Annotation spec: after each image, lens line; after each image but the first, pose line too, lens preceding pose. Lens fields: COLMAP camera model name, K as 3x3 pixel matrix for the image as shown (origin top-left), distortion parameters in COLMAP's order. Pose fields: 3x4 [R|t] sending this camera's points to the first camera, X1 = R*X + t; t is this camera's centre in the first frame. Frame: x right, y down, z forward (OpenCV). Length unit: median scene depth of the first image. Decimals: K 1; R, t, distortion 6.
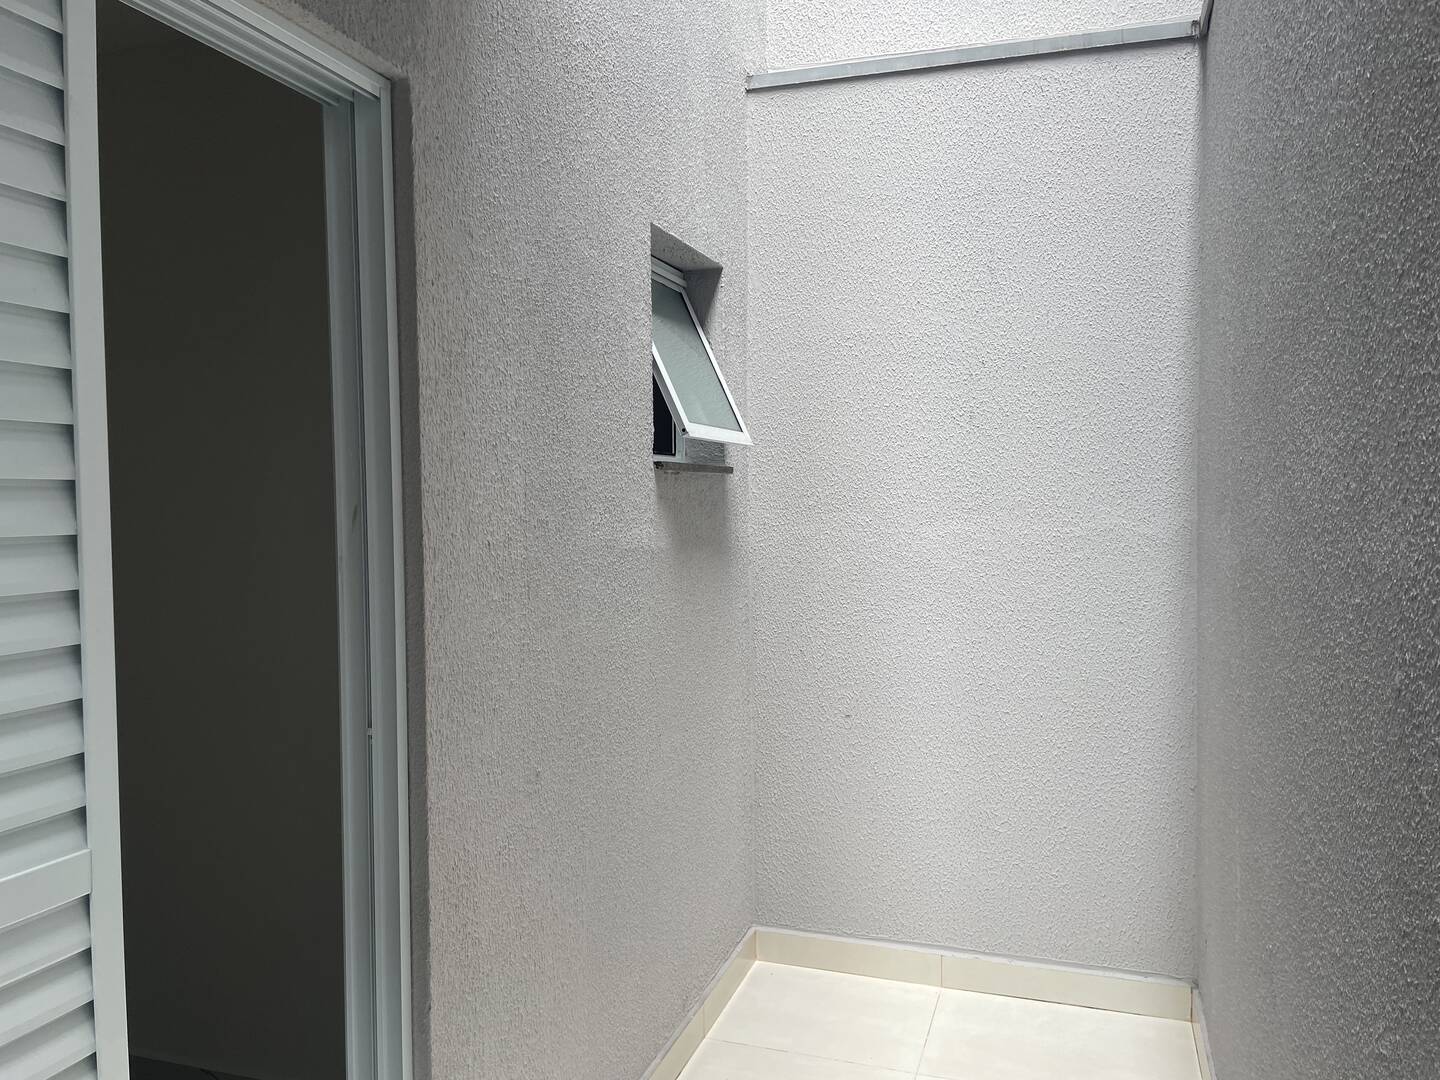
lens RADIAL K [[1089.5, 0, 721.5], [0, 1089.5, 542.0], [0, 0, 1]] dist [0.083747, -0.102279]
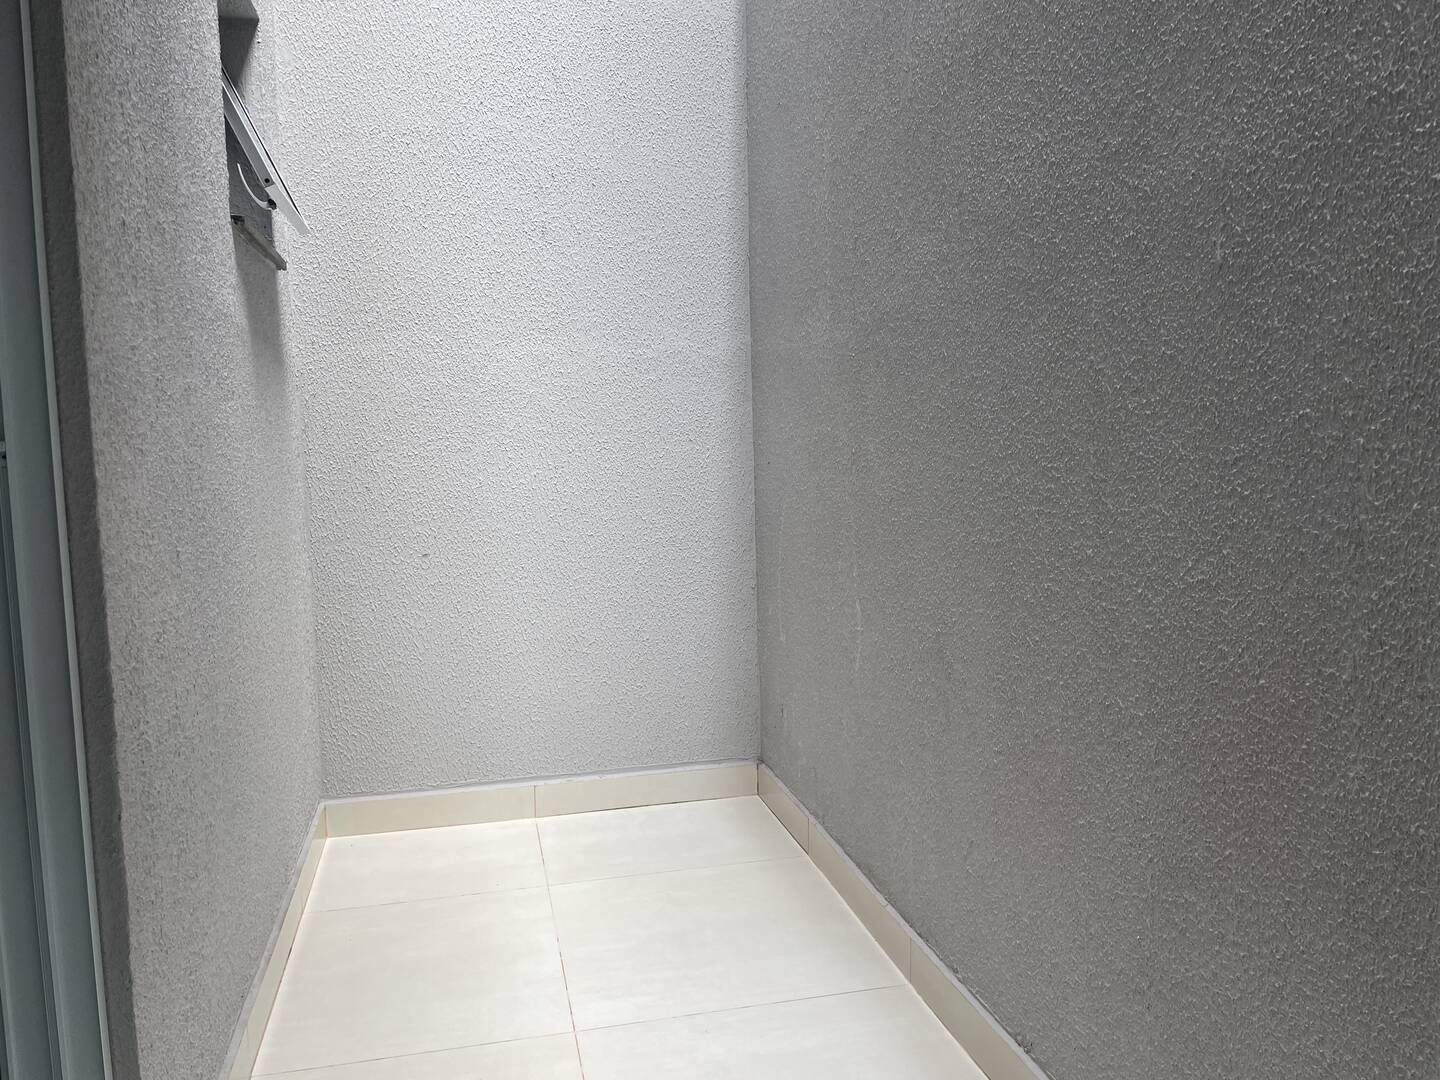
lens RADIAL K [[1089.5, 0, 728.4], [0, 1089.5, 550.5], [0, 0, 1]] dist [0.083747, -0.102279]
pose [[0.846589, -0.062007, 0.528623, -0.163817], [0.036789, 0.997632, 0.058105, 0.115244], [-0.530974, -0.029743, 0.846866, 0.080692]]
